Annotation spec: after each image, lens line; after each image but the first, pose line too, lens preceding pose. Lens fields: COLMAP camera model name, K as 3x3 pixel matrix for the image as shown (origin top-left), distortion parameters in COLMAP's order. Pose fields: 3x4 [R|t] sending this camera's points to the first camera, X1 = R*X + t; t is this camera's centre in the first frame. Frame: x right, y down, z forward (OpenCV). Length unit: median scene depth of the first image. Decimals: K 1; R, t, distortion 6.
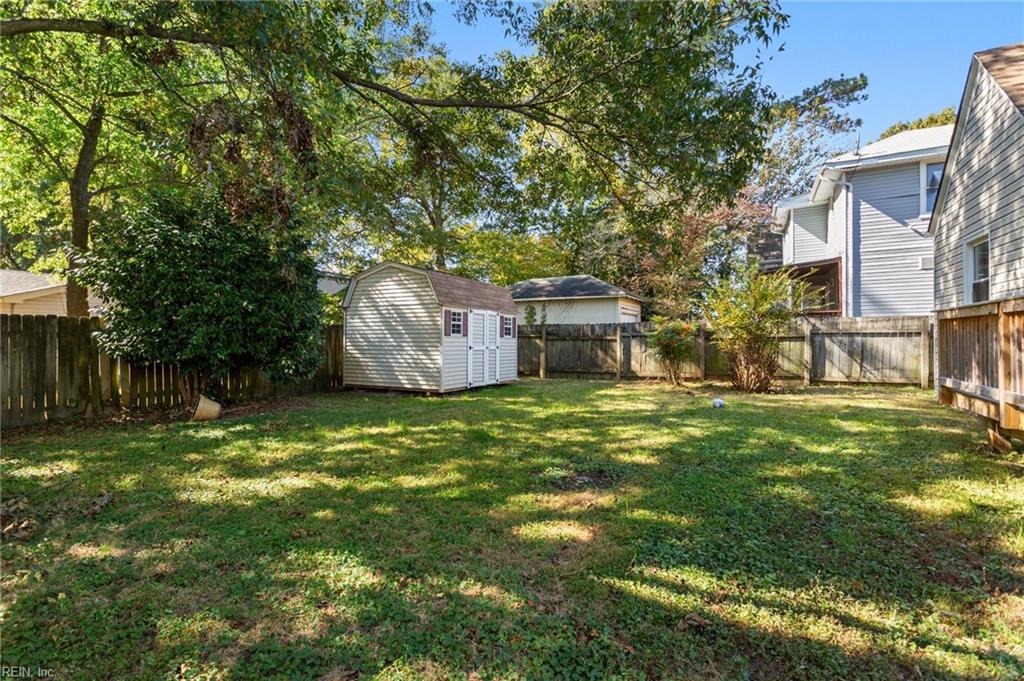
lens RADIAL K [[493.7, 0, 513.1], [0, 493.7, 333.8], [0, 0, 1]] dist [0.000233, -0.000096]
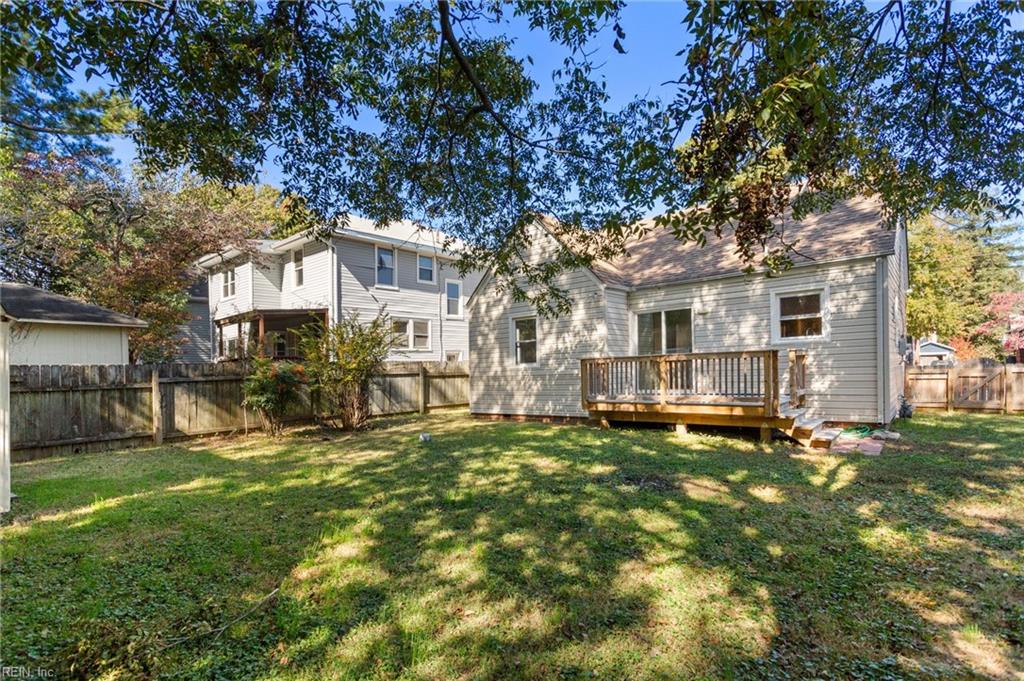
lens RADIAL K [[493.7, 0, 530.7], [0, 493.7, 376.1], [0, 0, 1]] dist [0.000233, -0.000096]
pose [[0.208903, -0.012519, 0.977856, -0.442251], [0.019103, 0.999780, 0.008719, -0.001362], [-0.977750, 0.016859, 0.209096, 0.385942]]
